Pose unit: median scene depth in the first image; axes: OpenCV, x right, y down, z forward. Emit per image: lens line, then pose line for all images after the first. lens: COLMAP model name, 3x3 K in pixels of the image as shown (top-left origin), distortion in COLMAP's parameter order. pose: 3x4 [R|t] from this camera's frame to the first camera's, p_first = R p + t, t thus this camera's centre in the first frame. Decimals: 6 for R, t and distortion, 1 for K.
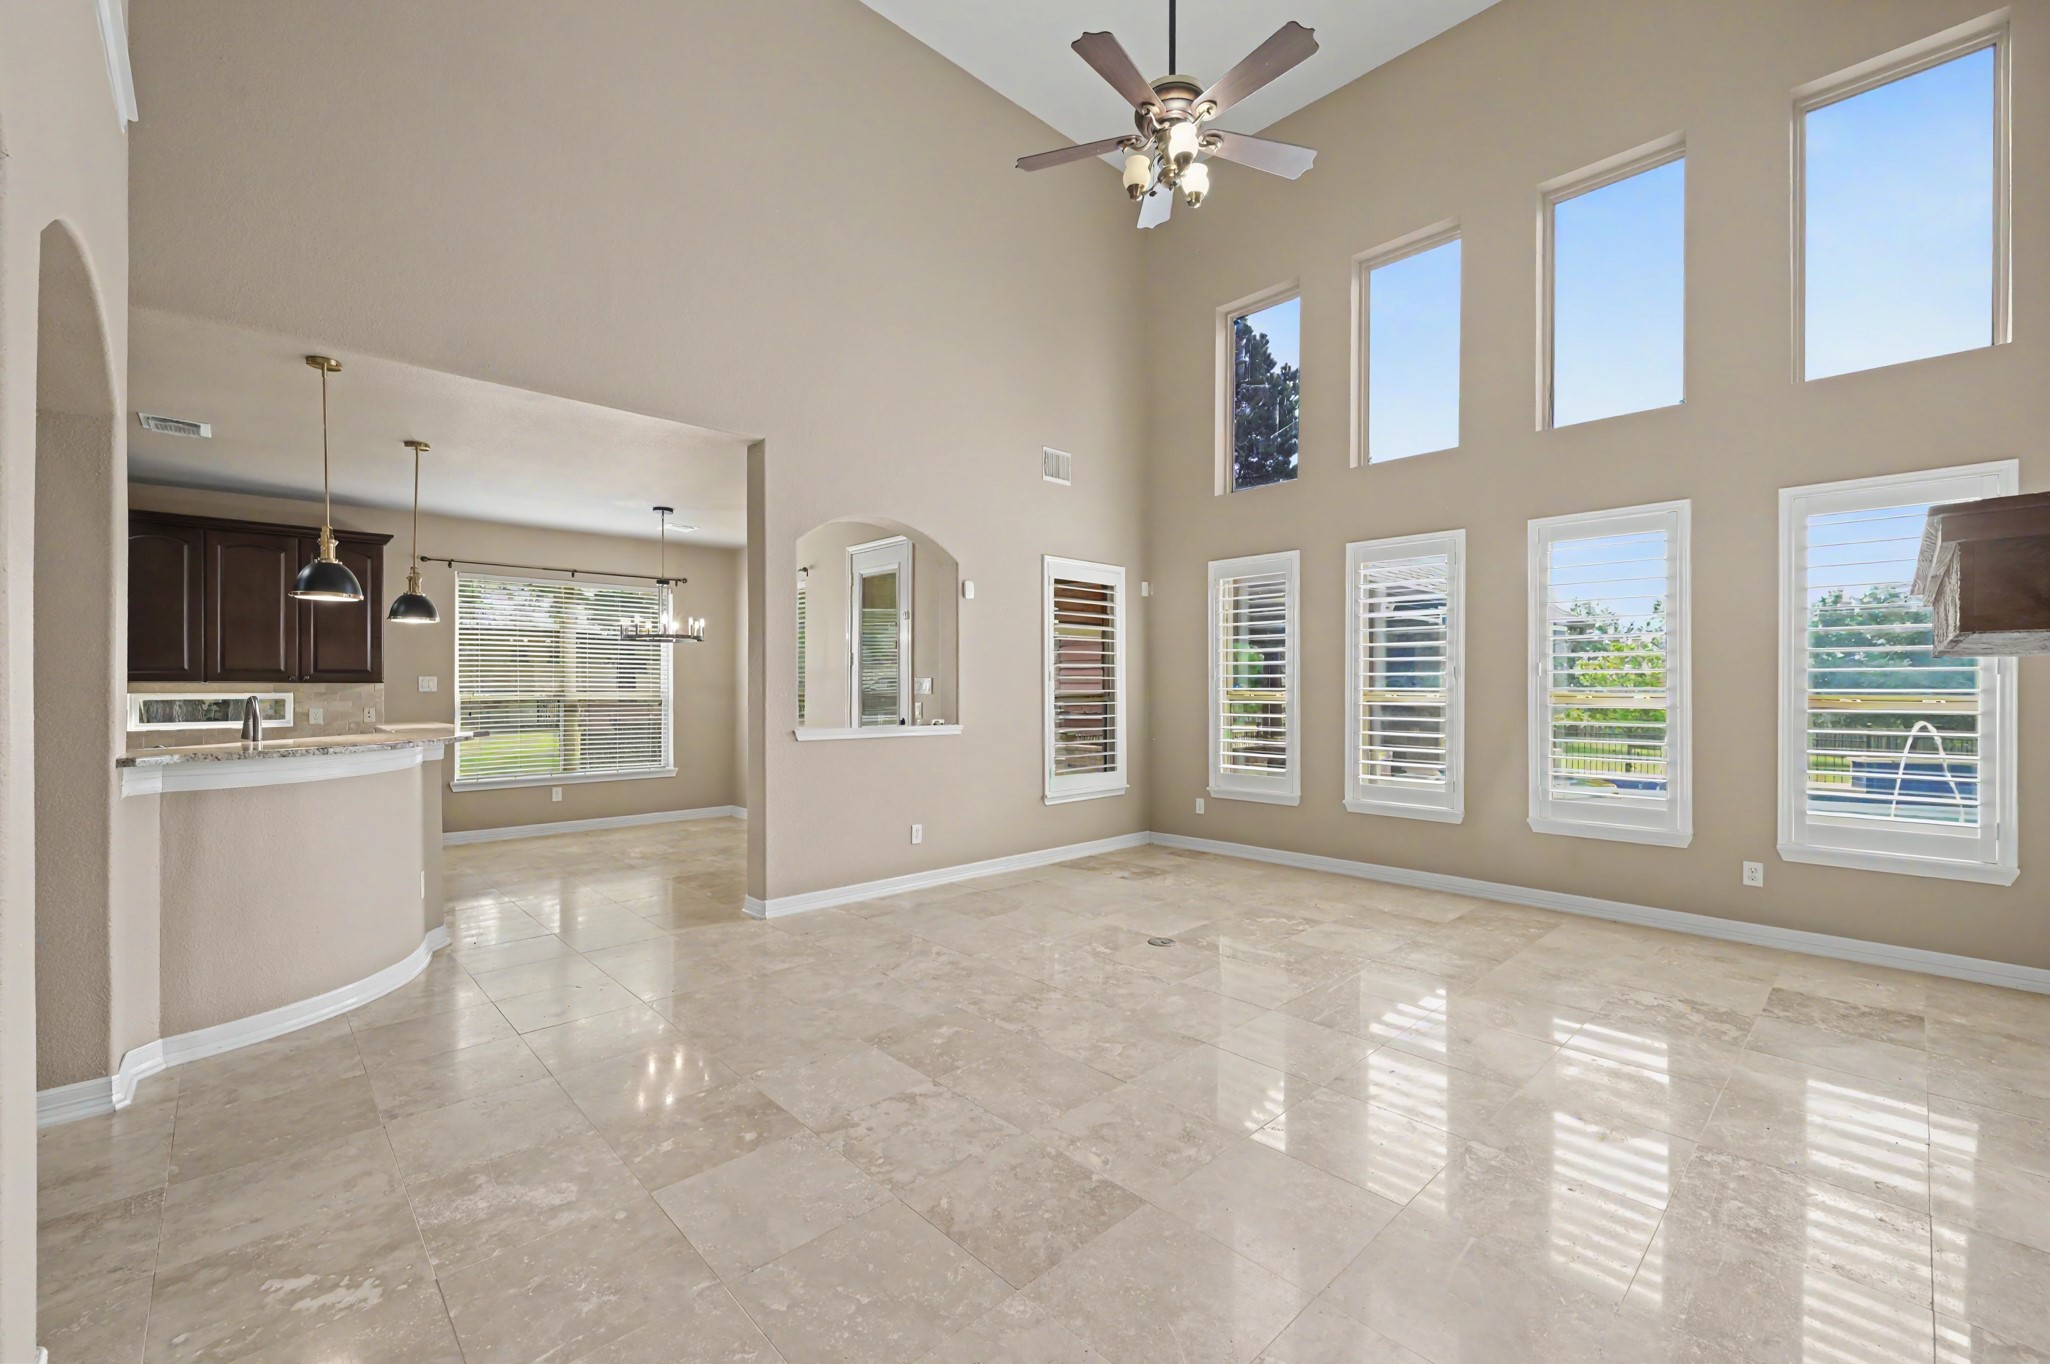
lens RADIAL K [[841.5, 0, 1033.3], [0, 841.5, 686.8], [0, 0, 1]] dist [-0.000260, -0.000122]
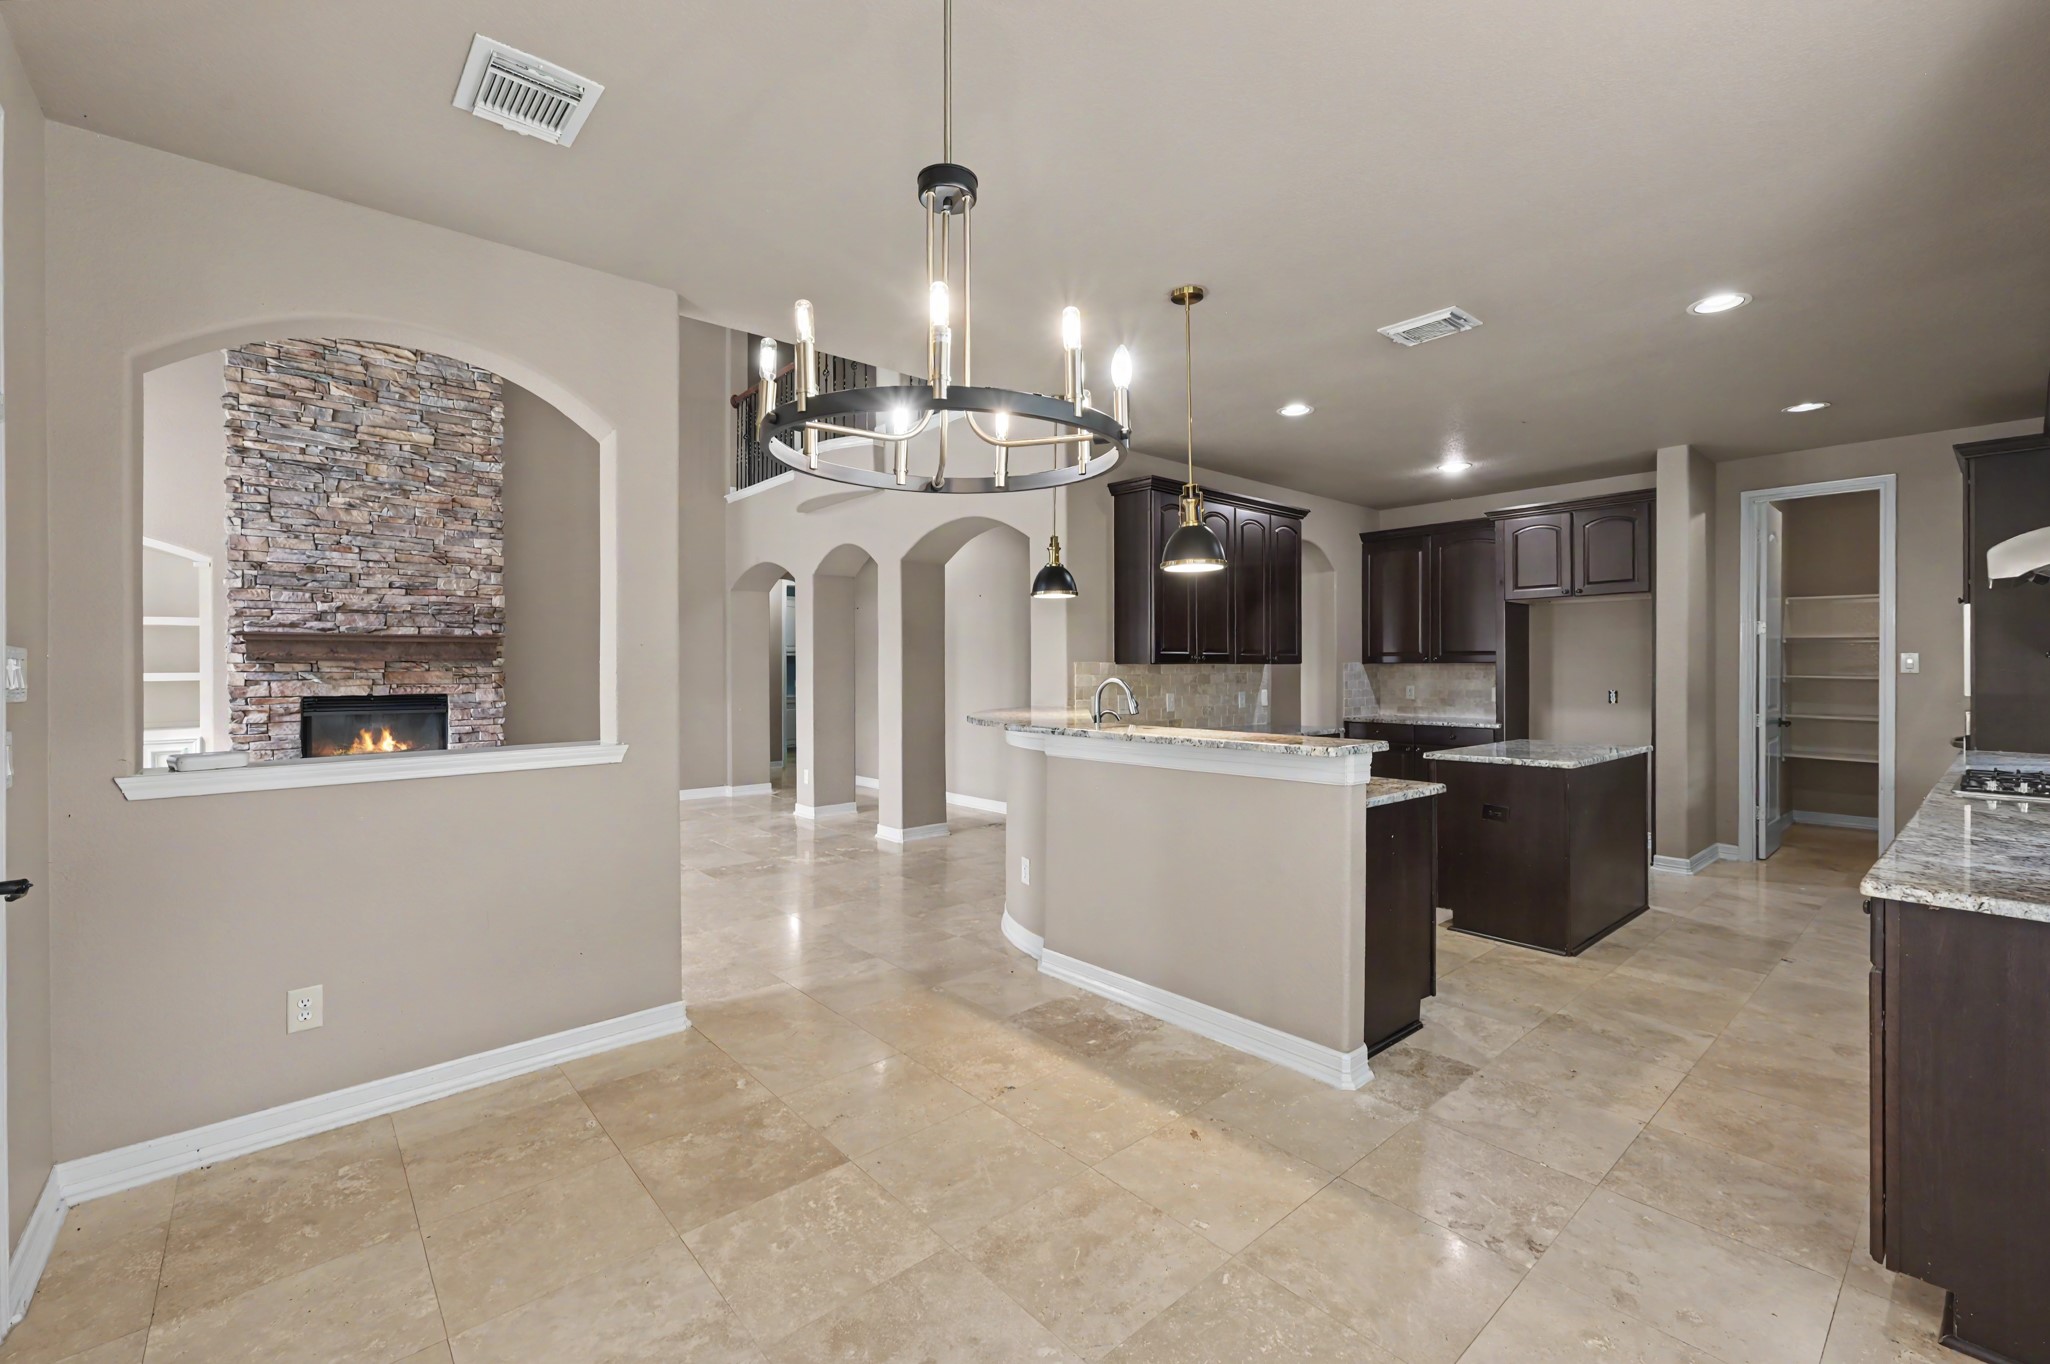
lens RADIAL K [[849.1, 0, 1027.4], [0, 849.1, 687.3], [0, 0, 1]] dist [-0.000943, -0.000262]
pose [[-0.998635, 0.001937, 0.052203, -0.661517], [0.003075, 0.999759, 0.021724, -0.001501], [-0.052148, 0.021855, -0.998400, 1.698279]]
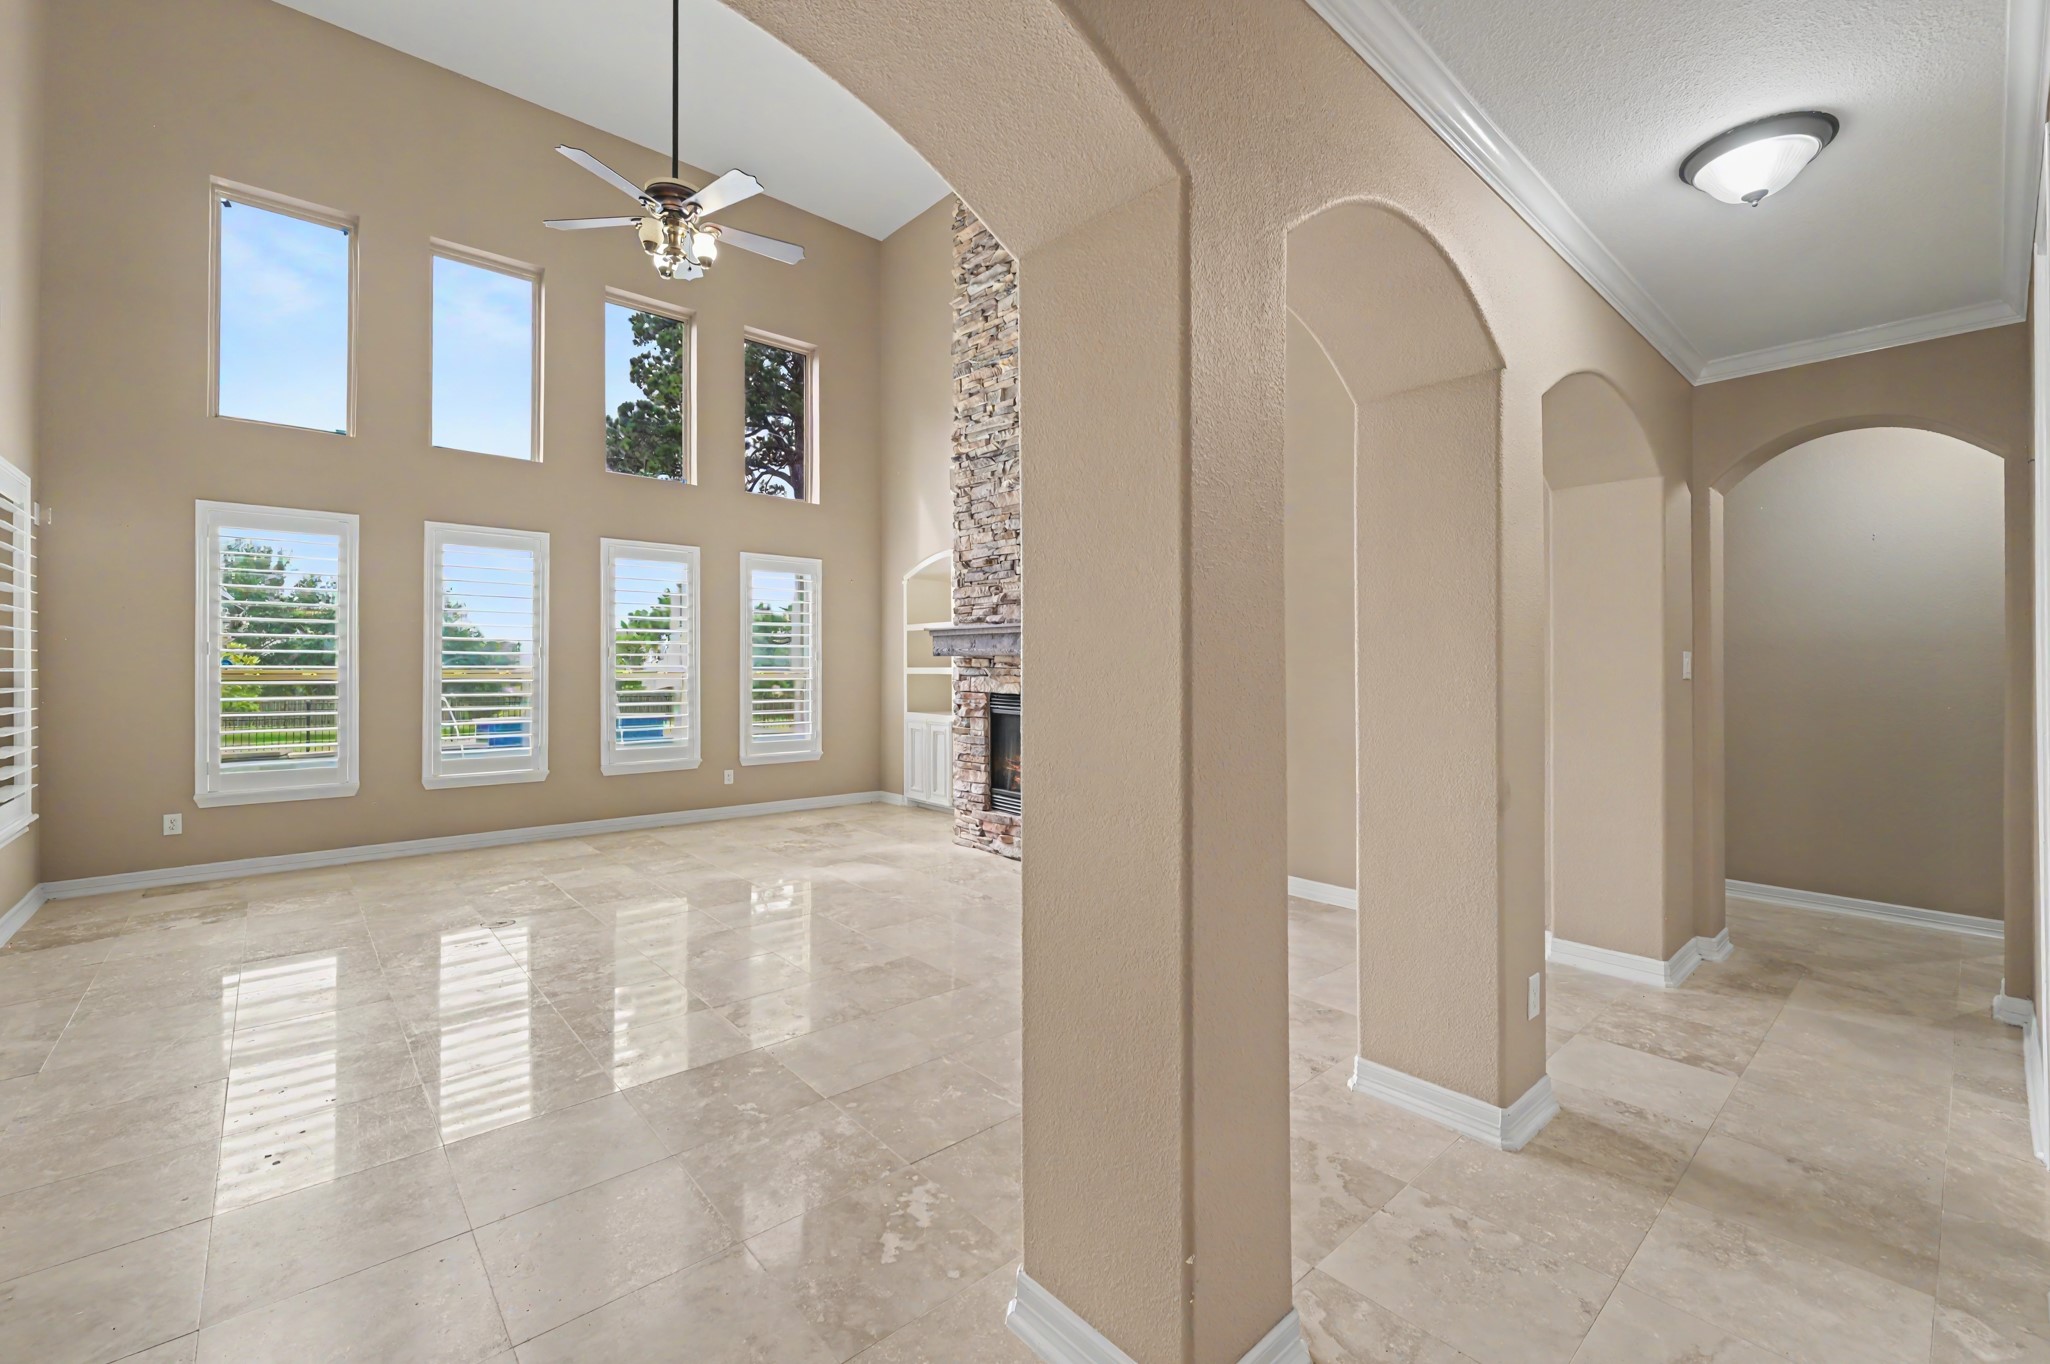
lens RADIAL K [[853.9, 0, 1032.4], [0, 853.9, 665.1], [0, 0, 1]] dist [-0.000360, -0.000363]
pose [[0.028336, 0.001972, 0.999597, -0.764257], [-0.005210, 0.999985, -0.001825, -0.001843], [-0.999585, -0.005156, 0.028345, 0.316431]]
